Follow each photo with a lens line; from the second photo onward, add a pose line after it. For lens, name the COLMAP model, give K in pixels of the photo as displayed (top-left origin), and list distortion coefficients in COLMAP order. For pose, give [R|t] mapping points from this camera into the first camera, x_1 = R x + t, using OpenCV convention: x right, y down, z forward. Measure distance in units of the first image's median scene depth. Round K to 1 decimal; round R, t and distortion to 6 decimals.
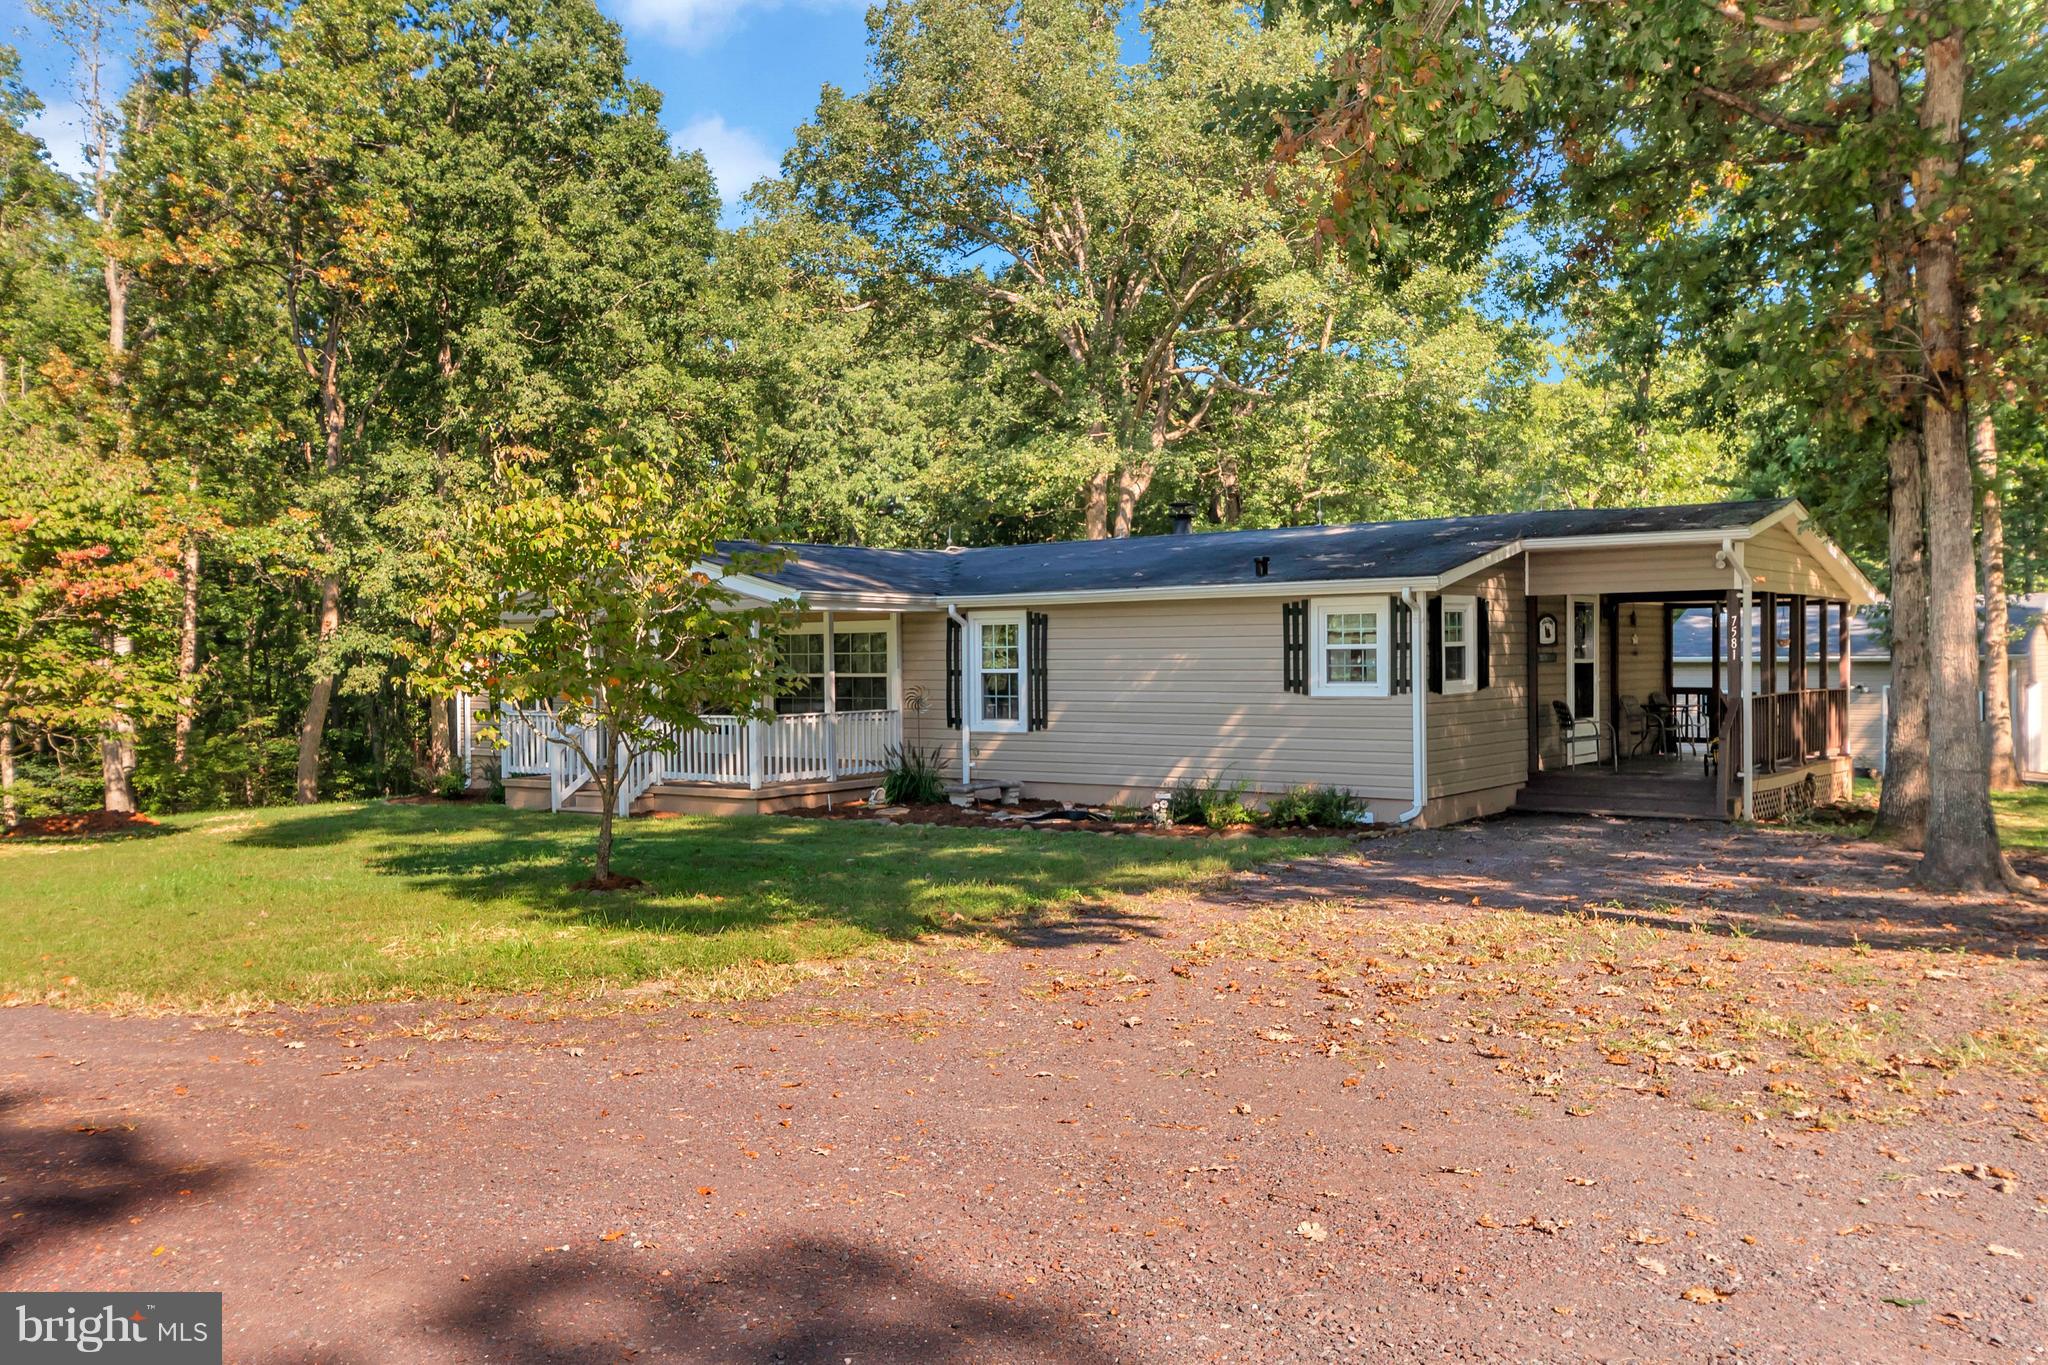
lens RADIAL K [[1666.4, 0, 1024.0], [0, 1666.4, 682.5], [0, 0, 1]] dist [0.004584, 0.001607]
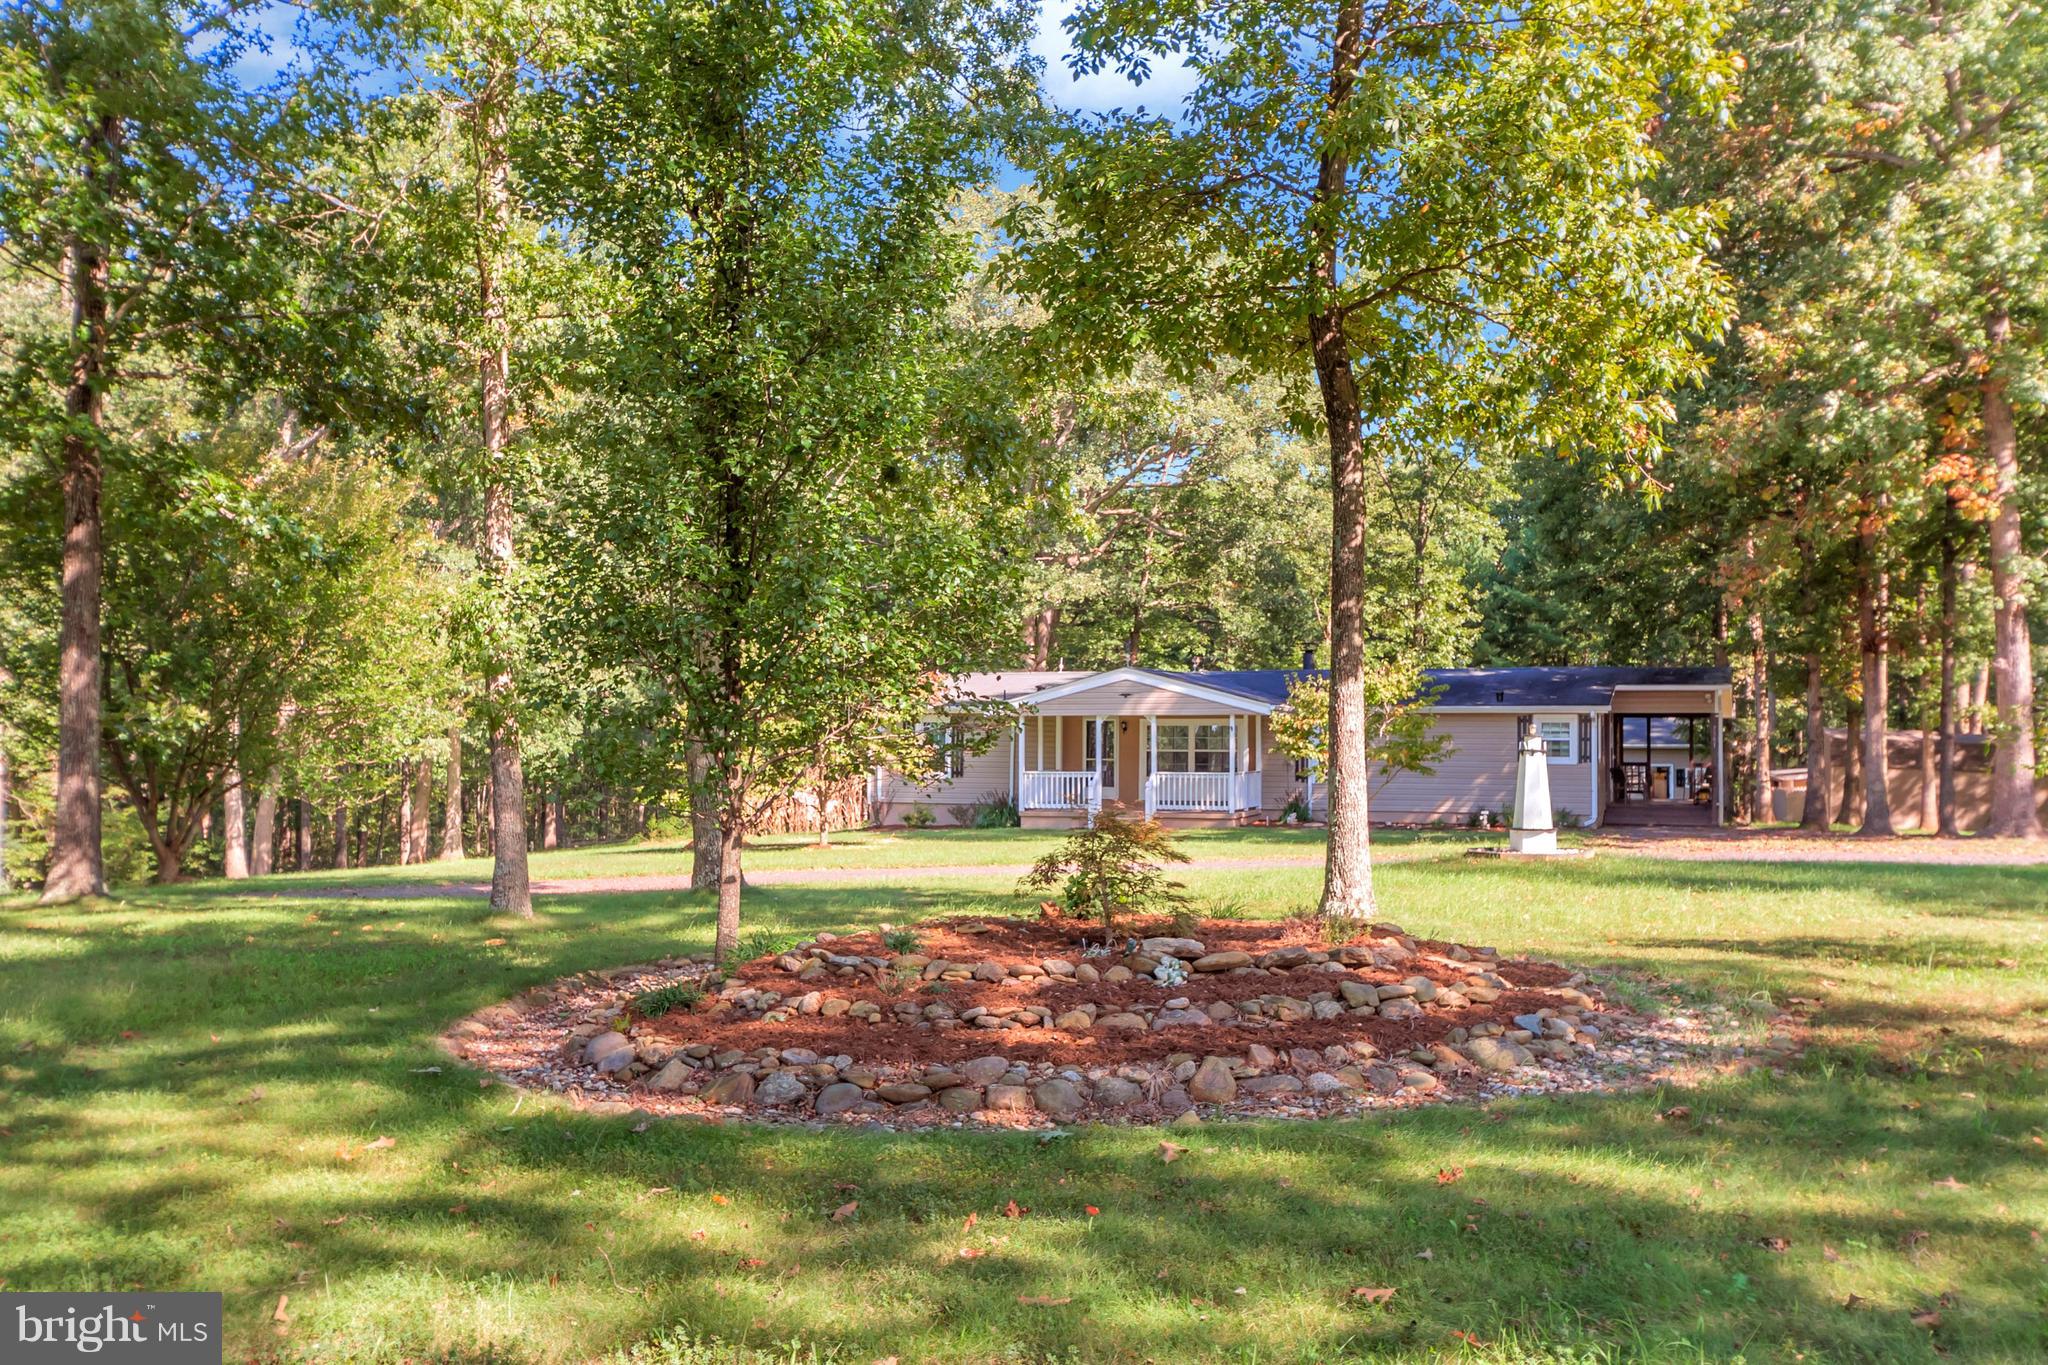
lens RADIAL K [[1822.5, 0, 1024.0], [0, 1822.5, 682.5], [0, 0, 1]] dist [0.002923, -0.000037]
pose [[0.960046, 0.019344, 0.279173, -0.896161], [-0.007764, 0.999065, -0.042526, 0.007833], [-0.279735, 0.038659, 0.959299, -0.797438]]
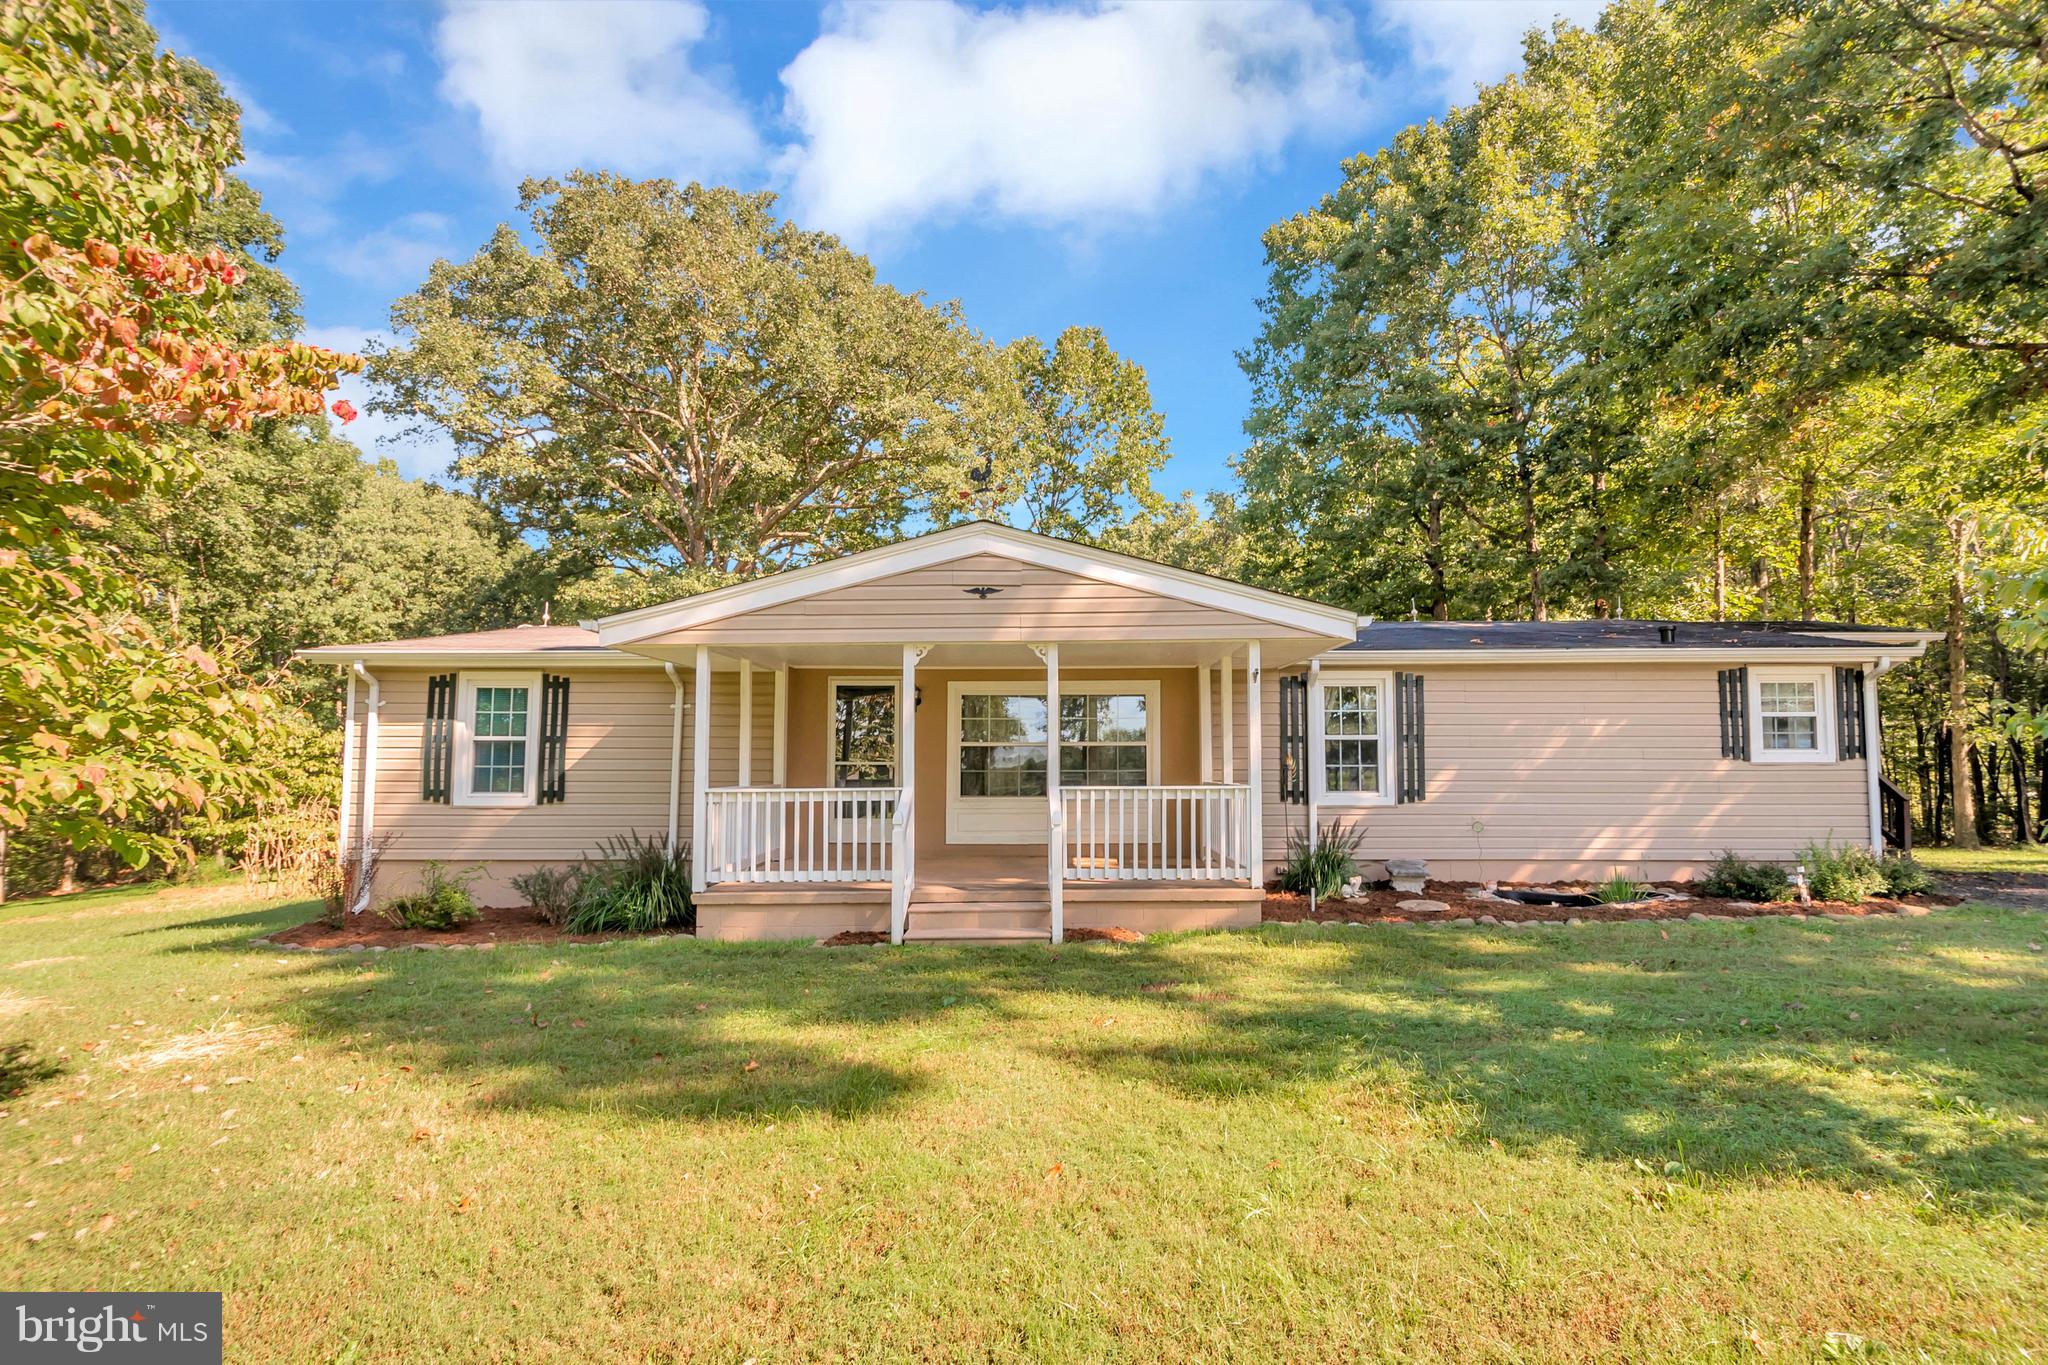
lens RADIAL K [[998.9, 0, 1035.5], [0, 998.9, 712.7], [0, 0, 1]] dist [0.026894, 0.000071]
pose [[0.819591, 0.037699, 0.571707, -0.473639], [0.002727, 0.997565, -0.069689, 0.017453], [-0.572942, 0.058675, 0.817493, 0.667558]]
